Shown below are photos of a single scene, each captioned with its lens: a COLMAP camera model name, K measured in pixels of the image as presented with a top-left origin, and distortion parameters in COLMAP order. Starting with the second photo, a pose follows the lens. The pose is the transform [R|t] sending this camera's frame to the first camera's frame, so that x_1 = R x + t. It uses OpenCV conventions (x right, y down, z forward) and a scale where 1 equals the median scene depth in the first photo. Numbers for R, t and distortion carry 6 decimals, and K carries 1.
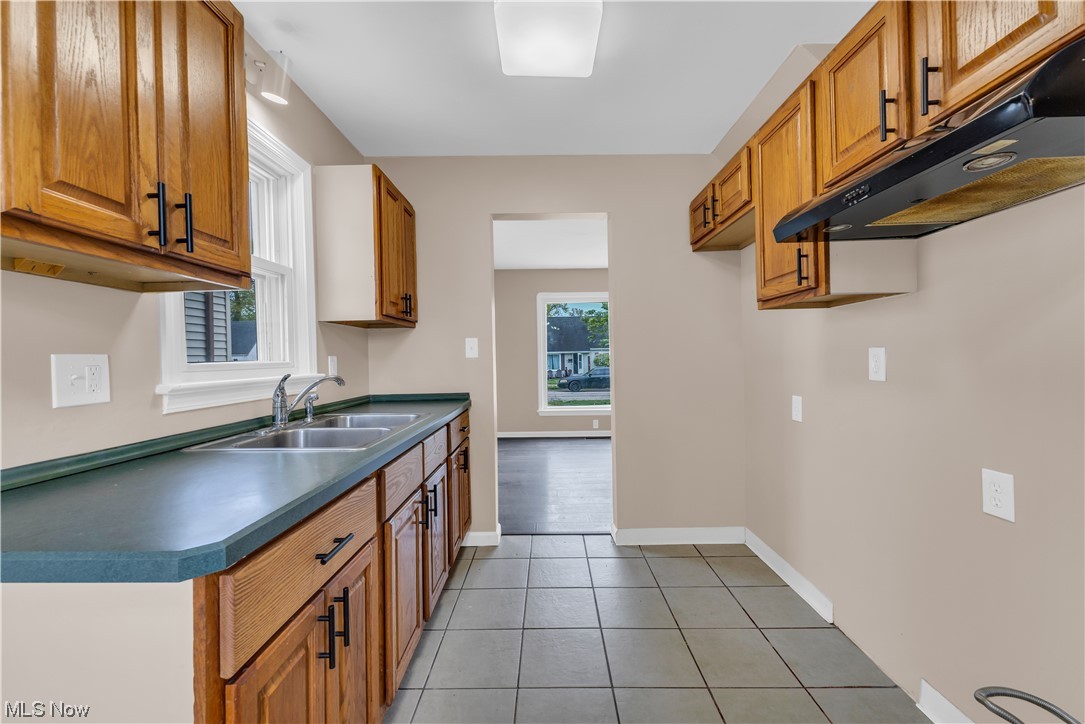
lens RADIAL K [[435.9, 0, 542.5], [0, 435.9, 362.0], [0, 0, 1]] dist [0.000627, 0.000013]
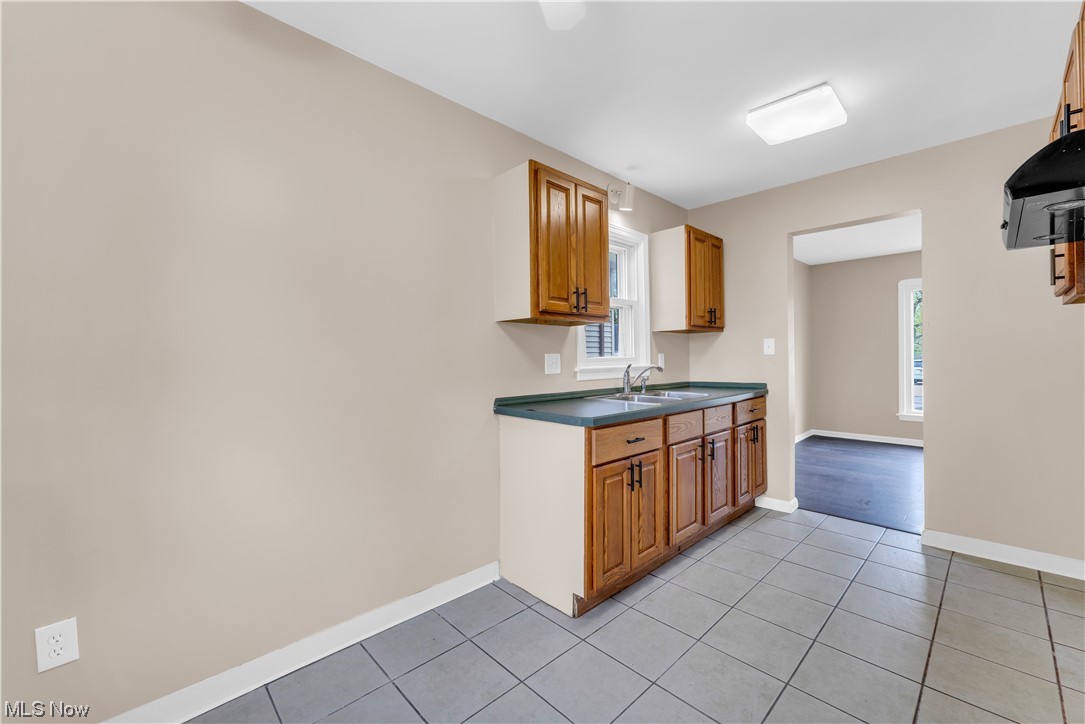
lens RADIAL K [[435.9, 0, 542.5], [0, 435.9, 362.0], [0, 0, 1]] dist [0.000627, 0.000013]
pose [[0.700062, 0.014139, -0.713942, 0.425246], [-0.006648, 0.999890, 0.013284, -0.002054], [0.714051, -0.004554, 0.700079, -0.490310]]
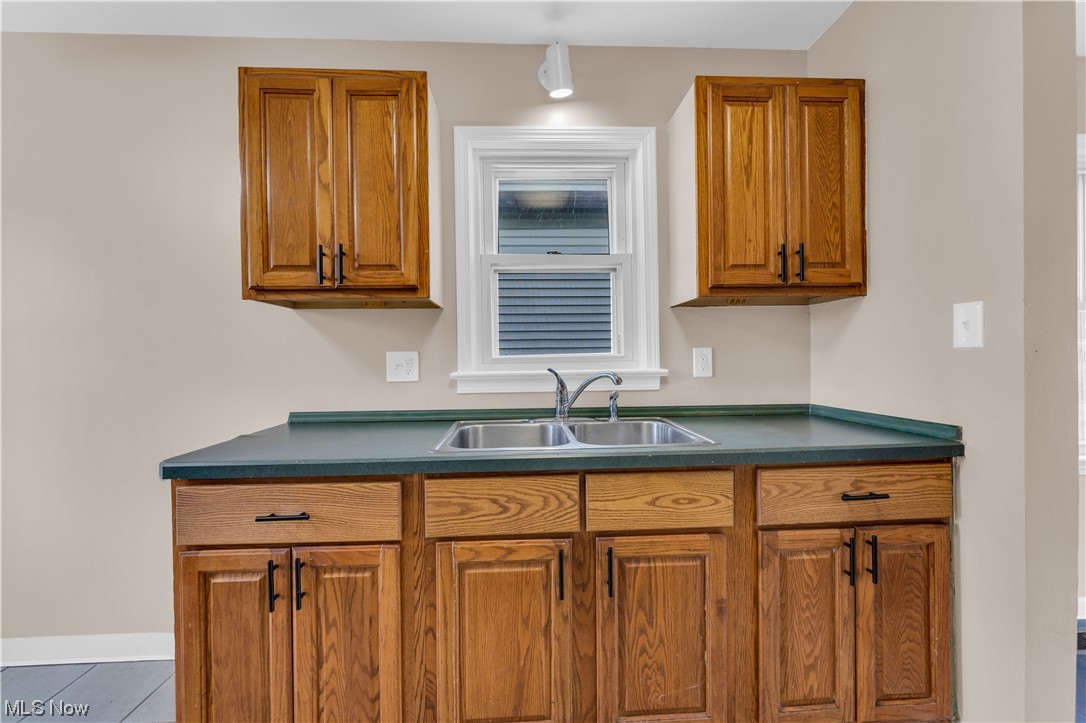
lens RADIAL K [[452.4, 0, 535.7], [0, 452.4, 356.3], [0, 0, 1]] dist [0.001409, 0.000137]
pose [[0.057676, 0.017387, -0.998184, 0.426236], [0.002541, 0.999843, 0.017563, -0.016824], [0.998332, -0.003550, 0.057623, 0.871420]]
